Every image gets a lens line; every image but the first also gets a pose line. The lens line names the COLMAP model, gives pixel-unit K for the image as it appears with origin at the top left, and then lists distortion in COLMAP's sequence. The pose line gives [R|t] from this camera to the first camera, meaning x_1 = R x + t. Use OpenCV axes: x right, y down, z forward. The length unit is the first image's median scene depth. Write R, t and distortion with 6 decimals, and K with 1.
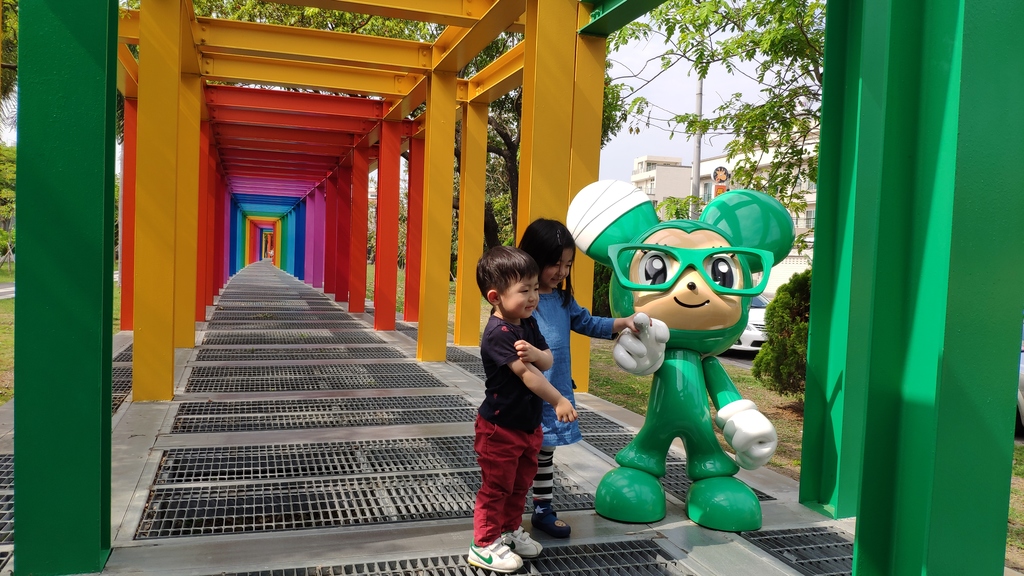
lens RADIAL K [[773.4, 0, 513.0], [0, 773.4, 298.2], [0, 0, 1]] dist [-0.000165, -0.038268]
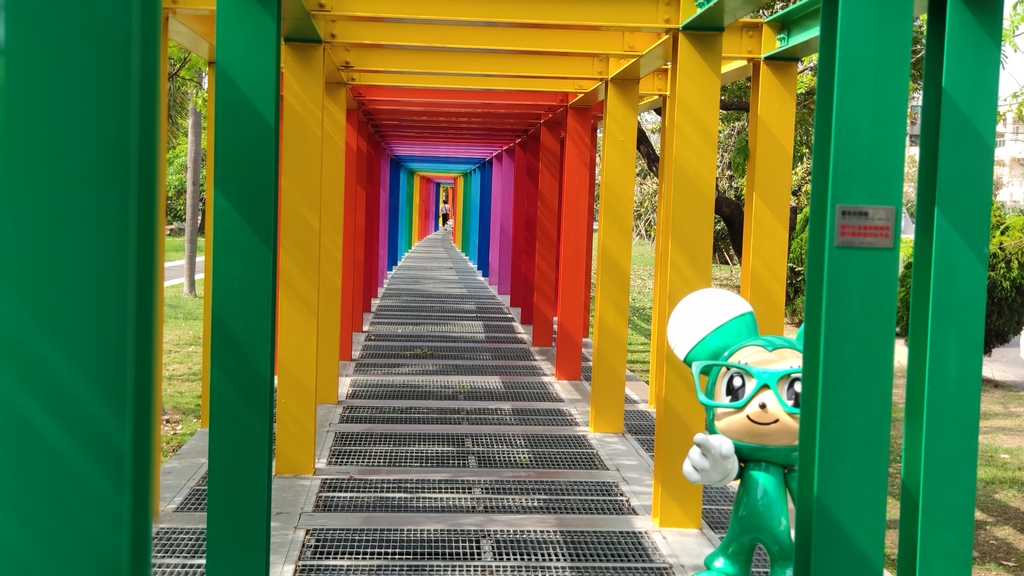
lens RADIAL K [[1285.5, 0, 514.9], [0, 1285.5, 279.4], [0, 0, 1]] dist [0.011917, 0.000000]
pose [[0.966898, 0.004483, -0.255125, 0.262708], [-0.004660, 0.999989, -0.000088, -0.141079], [0.255122, 0.001274, 0.966908, -0.611926]]
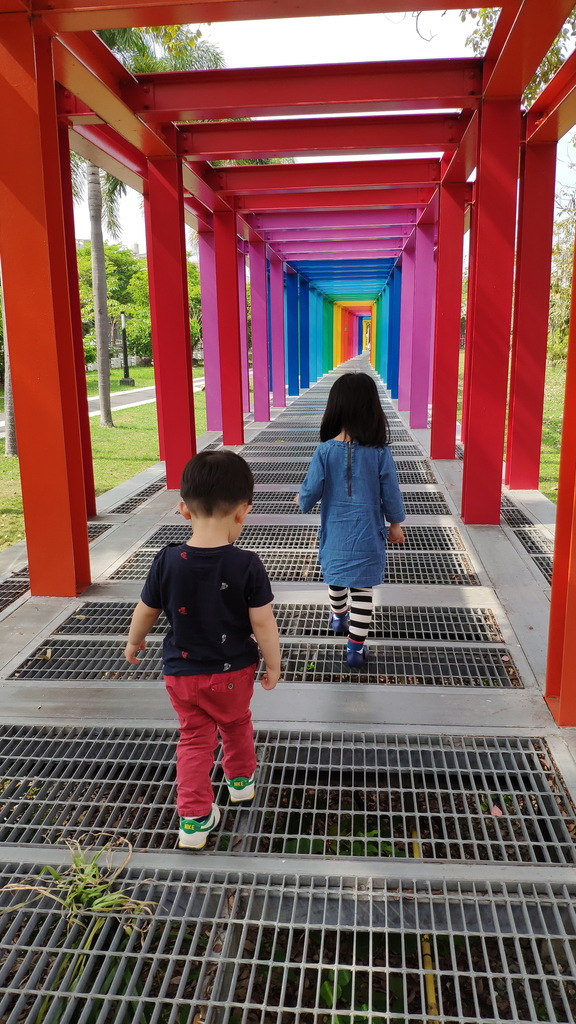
lens RADIAL K [[773.4, 0, 287.5], [0, 773.4, 516.1], [0, 0, 1]] dist [-0.000165, -0.038268]
pose [[0.910557, 0.035387, -0.411867, -0.634426], [0.034547, 0.986330, 0.161121, -0.221160], [0.411938, -0.160938, 0.896887, 2.629033]]
